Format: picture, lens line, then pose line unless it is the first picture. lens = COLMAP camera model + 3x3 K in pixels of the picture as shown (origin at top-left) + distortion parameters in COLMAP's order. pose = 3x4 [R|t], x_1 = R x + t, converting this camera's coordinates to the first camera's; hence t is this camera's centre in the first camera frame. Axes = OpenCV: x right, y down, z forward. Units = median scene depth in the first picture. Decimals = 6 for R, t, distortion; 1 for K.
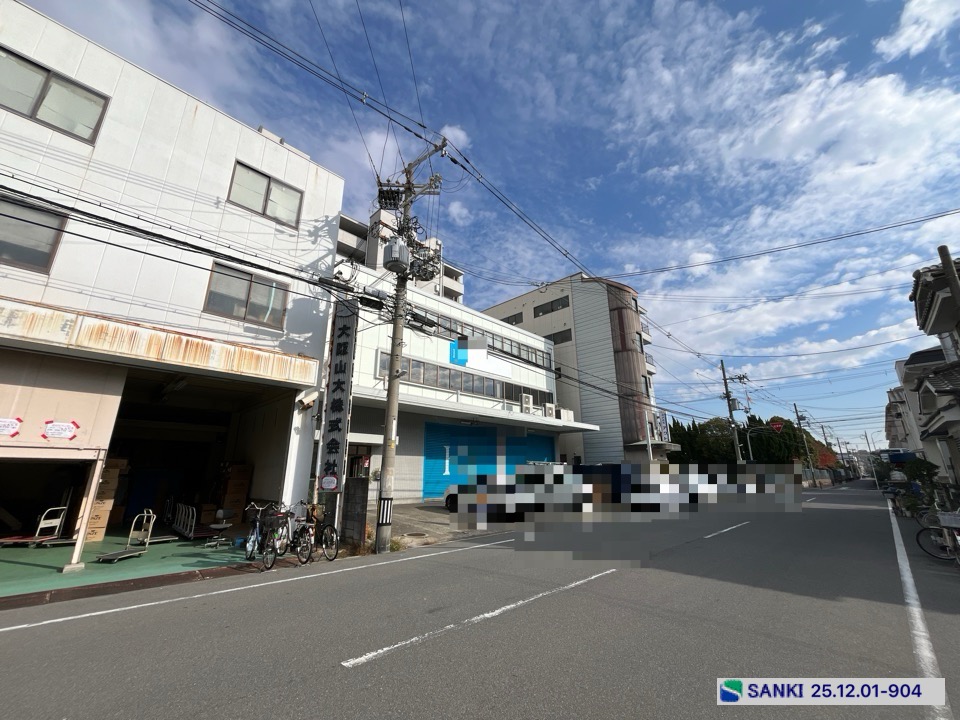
lens RADIAL K [[388.3, 0, 477.2], [0, 388.3, 361.6], [0, 0, 1]] dist [-0.003674, -0.000233]
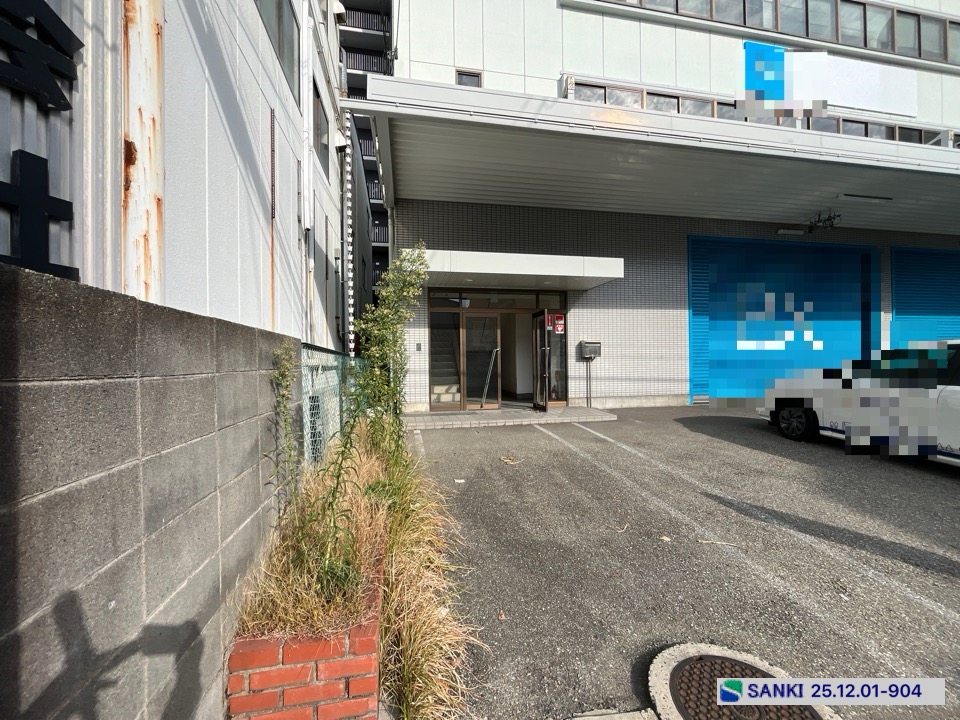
lens RADIAL K [[388.3, 0, 477.1], [0, 388.3, 360.9], [0, 0, 1]] dist [-0.003674, -0.000233]
pose [[0.828361, -0.007893, -0.560140, -0.067981], [0.166617, 0.958121, 0.232901, 0.119029], [0.534843, -0.286255, 0.794985, 0.374982]]
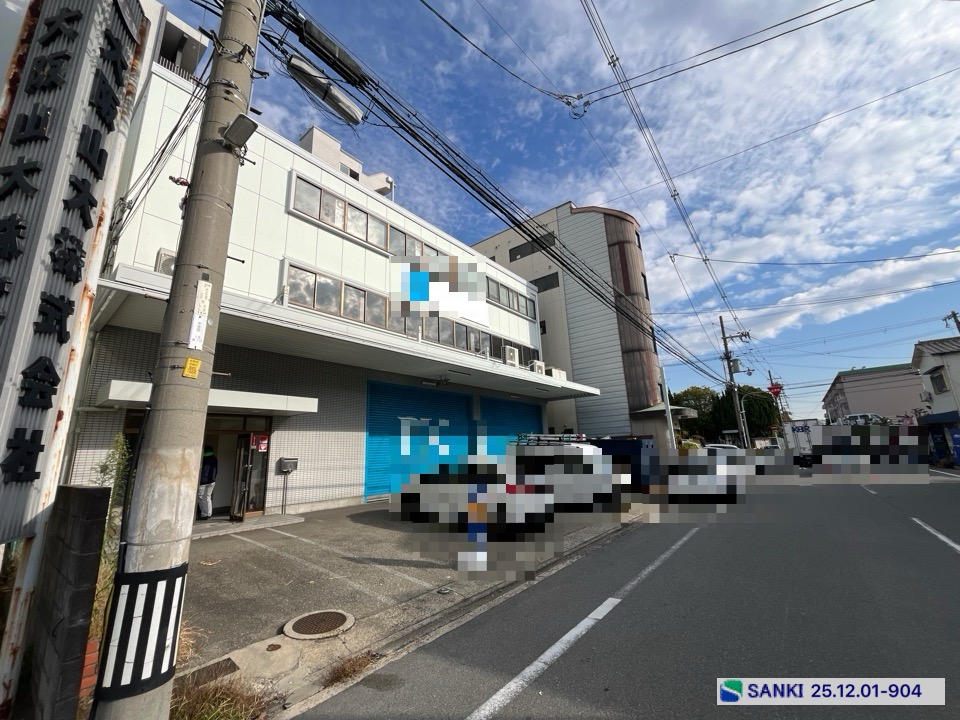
lens RADIAL K [[388.3, 0, 476.6], [0, 388.3, 361.4], [0, 0, 1]] dist [-0.003674, -0.000233]
pose [[0.993770, -0.010272, 0.110974, -0.019009], [0.004983, 0.998843, 0.047831, 0.074622], [-0.111337, -0.046980, 0.992672, 0.265654]]
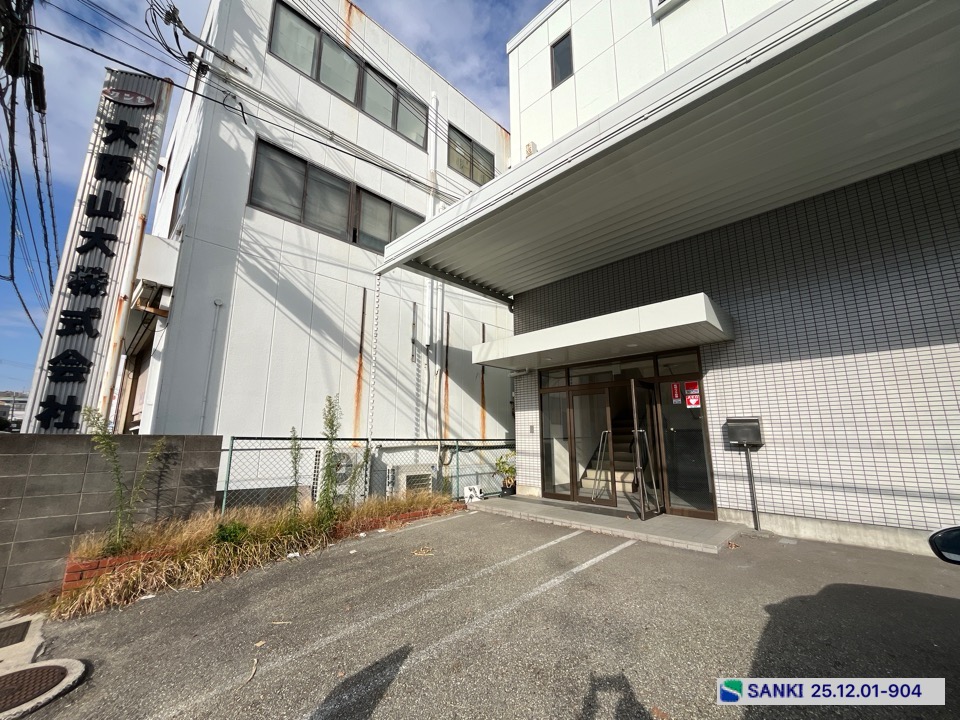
lens RADIAL K [[388.3, 0, 477.6], [0, 388.3, 361.2], [0, 0, 1]] dist [-0.003674, -0.000233]
pose [[-0.000622, -0.187487, -0.982267, 0.038482], [0.279684, 0.943034, -0.180176, 0.165253], [0.960092, -0.274837, 0.051850, 0.556163]]
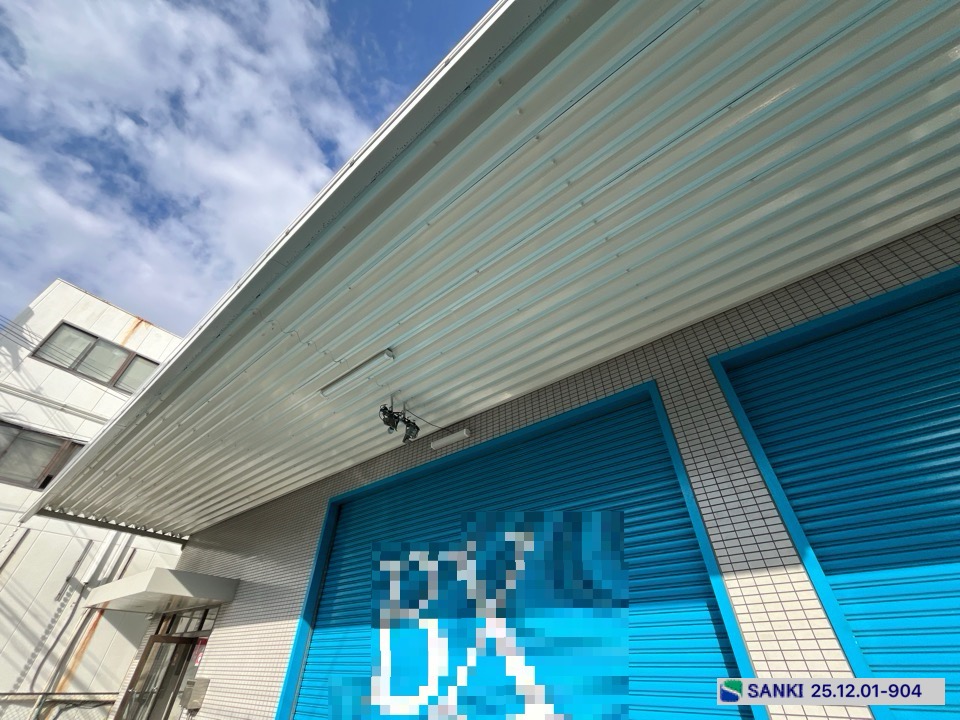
lens RADIAL K [[388.3, 0, 477.8], [0, 388.3, 360.5], [0, 0, 1]] dist [-0.003674, -0.000233]
pose [[0.096370, -0.622721, -0.776487, 0.166672], [0.266865, 0.767721, -0.582570, 0.231738], [0.958904, -0.151074, 0.240168, 0.840573]]
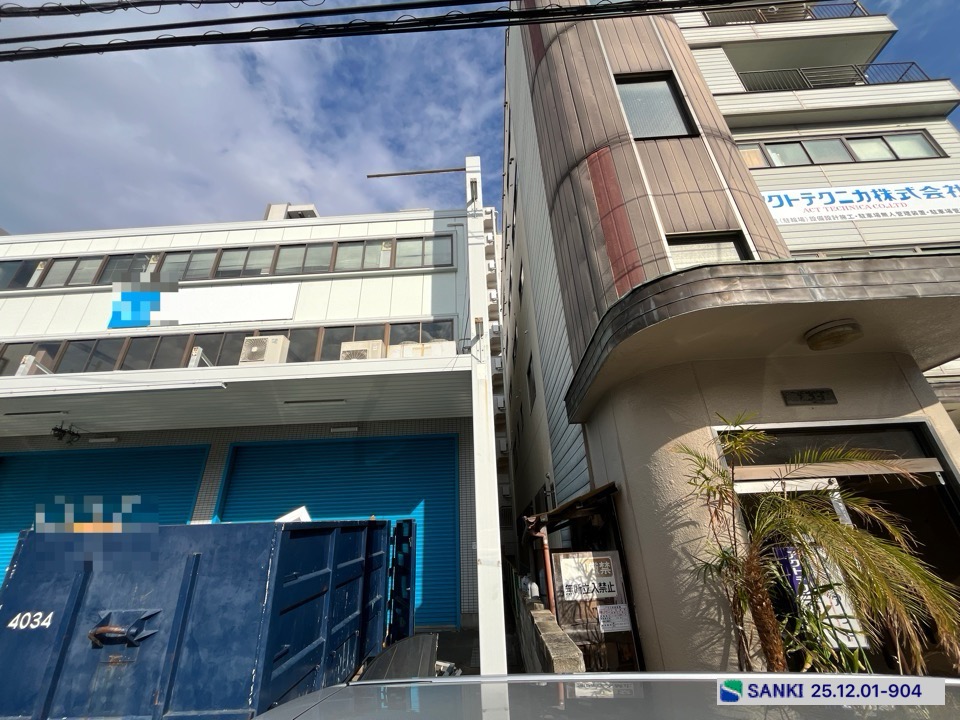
lens RADIAL K [[388.3, 0, 476.9], [0, 388.3, 360.9], [0, 0, 1]] dist [-0.003674, -0.000233]
pose [[0.677727, -0.335510, -0.654308, 0.497853], [0.235685, 0.942005, -0.238911, 0.241301], [0.696519, 0.007706, 0.717497, 0.852671]]
